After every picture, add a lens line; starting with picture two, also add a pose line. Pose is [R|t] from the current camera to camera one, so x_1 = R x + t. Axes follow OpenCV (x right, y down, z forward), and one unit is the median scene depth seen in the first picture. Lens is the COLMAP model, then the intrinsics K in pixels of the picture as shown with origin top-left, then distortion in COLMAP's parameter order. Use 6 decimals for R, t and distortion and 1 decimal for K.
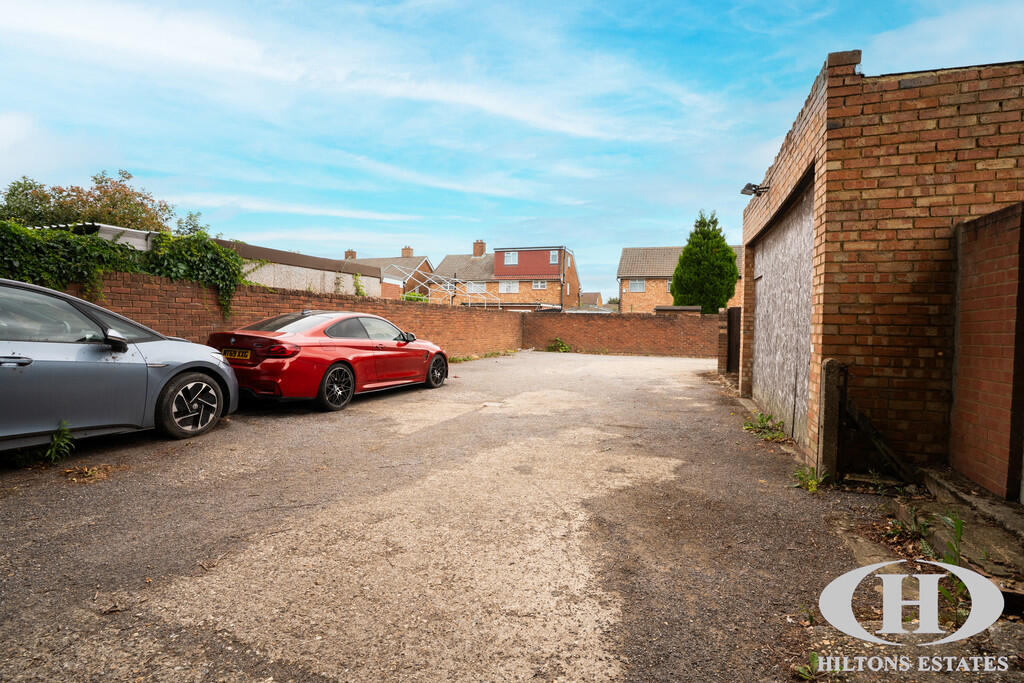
lens RADIAL K [[485.9, 0, 512.9], [0, 485.9, 339.6], [0, 0, 1]] dist [-0.000970, -0.000047]
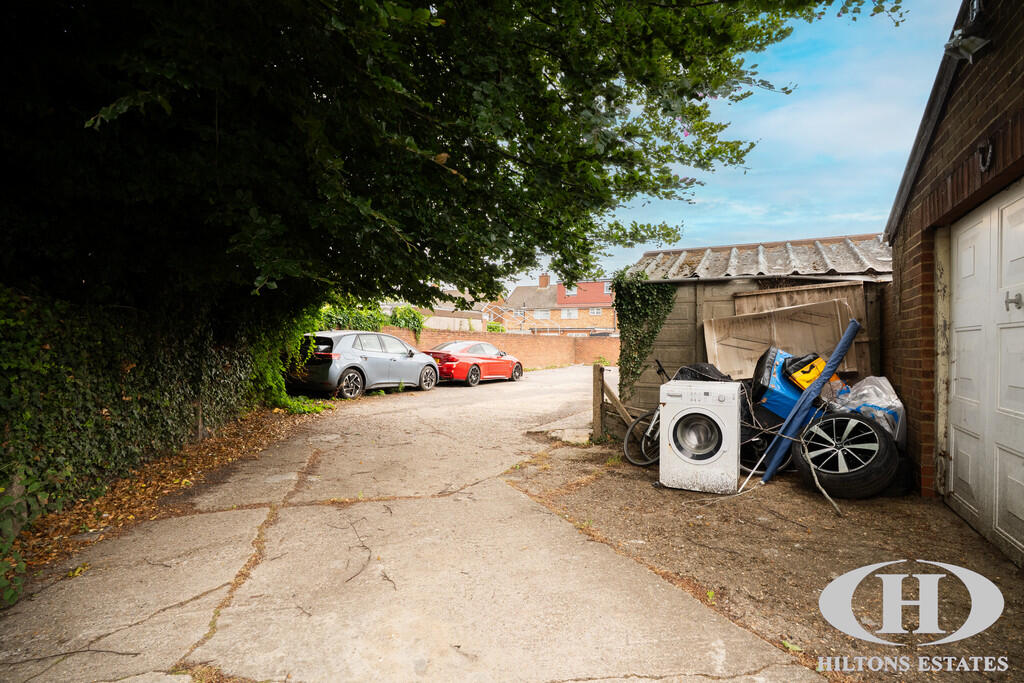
lens RADIAL K [[485.9, 0, 512.0], [0, 485.9, 344.5], [0, 0, 1]] dist [-0.000970, -0.000047]
pose [[0.990001, -0.009442, -0.140744, 0.097320], [0.004813, 0.999437, -0.033196, 0.024668], [0.140979, 0.032187, 0.989489, -0.948158]]
